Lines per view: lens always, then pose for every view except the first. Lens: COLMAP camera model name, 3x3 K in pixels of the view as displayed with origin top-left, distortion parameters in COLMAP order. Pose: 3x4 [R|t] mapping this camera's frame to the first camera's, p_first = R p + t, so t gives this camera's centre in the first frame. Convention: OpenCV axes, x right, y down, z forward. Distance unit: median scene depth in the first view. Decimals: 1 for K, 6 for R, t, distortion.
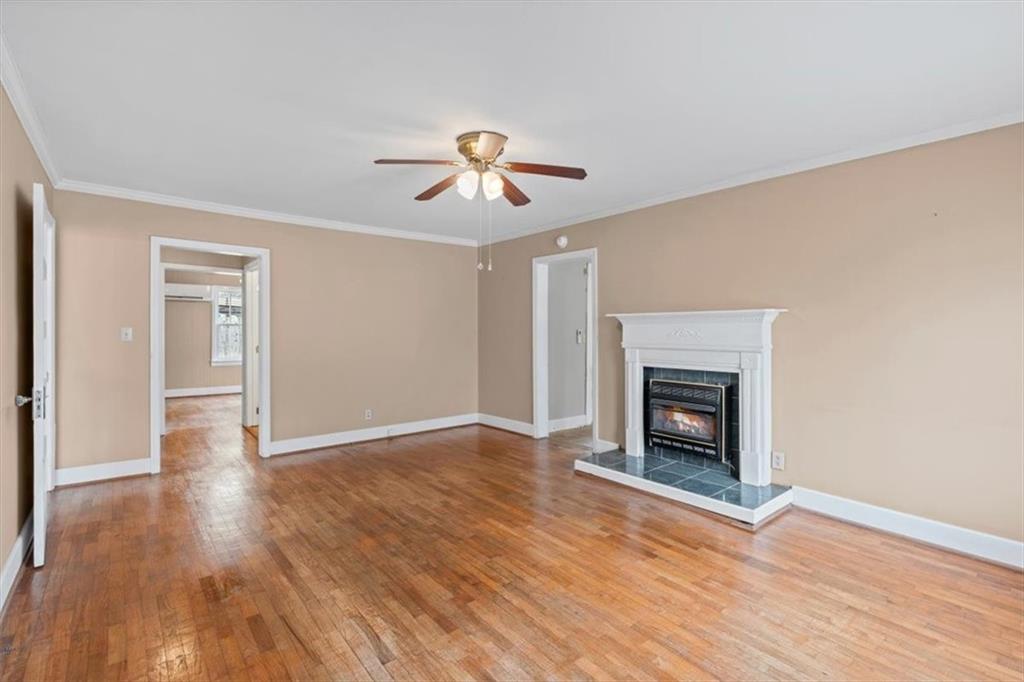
lens RADIAL K [[470.5, 0, 514.3], [0, 470.5, 331.1], [0, 0, 1]] dist [-0.003109, 0.001080]
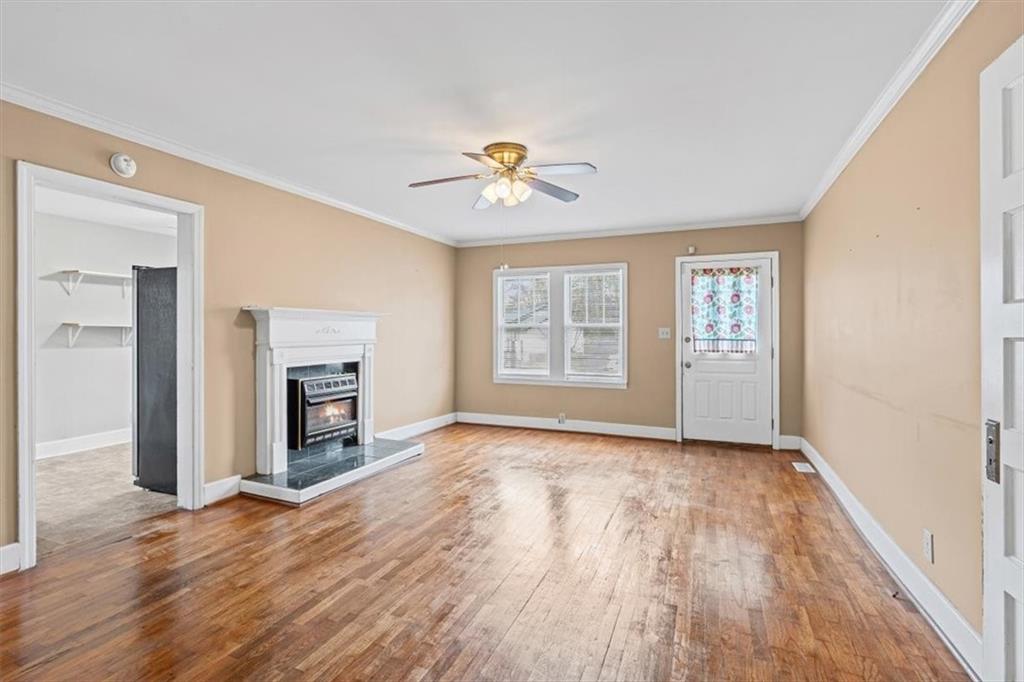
lens RADIAL K [[470.5, 0, 513.8], [0, 470.5, 337.1], [0, 0, 1]] dist [-0.003109, 0.001080]
pose [[-0.458394, -0.010223, 0.888690, -0.792233], [0.003701, 0.999903, 0.013412, 0.006851], [-0.888741, 0.009437, -0.458312, 1.127602]]
